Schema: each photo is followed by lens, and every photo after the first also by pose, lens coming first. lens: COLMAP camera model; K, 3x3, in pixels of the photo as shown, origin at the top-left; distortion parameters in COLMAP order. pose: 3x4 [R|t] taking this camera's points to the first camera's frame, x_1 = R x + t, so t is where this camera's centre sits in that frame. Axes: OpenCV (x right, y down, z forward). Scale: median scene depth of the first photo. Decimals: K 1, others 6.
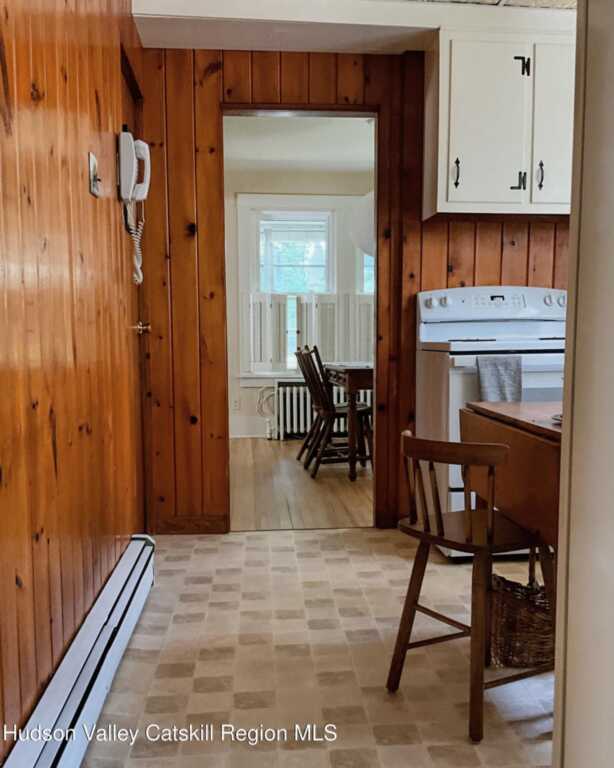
lens RADIAL K [[731.5, 0, 307.0], [0, 731.5, 384.0], [0, 0, 1]] dist [0.109544, -0.265832]
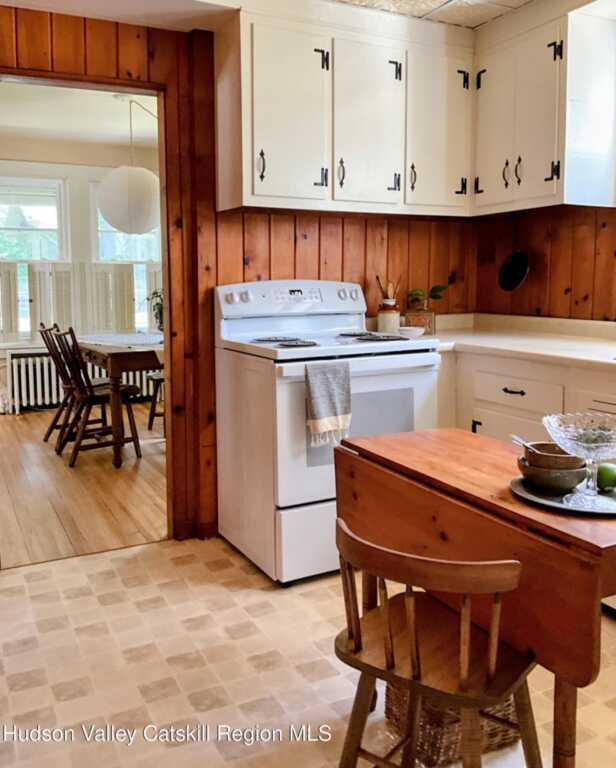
lens RADIAL K [[679.8, 0, 305.5], [0, 679.8, 332.0], [0, 0, 1]] dist [0.100394, -0.214633]
pose [[0.931194, -0.030910, 0.363212, -0.062074], [0.037889, 0.999209, -0.012105, -0.052248], [-0.362550, 0.025034, 0.931628, 0.147739]]
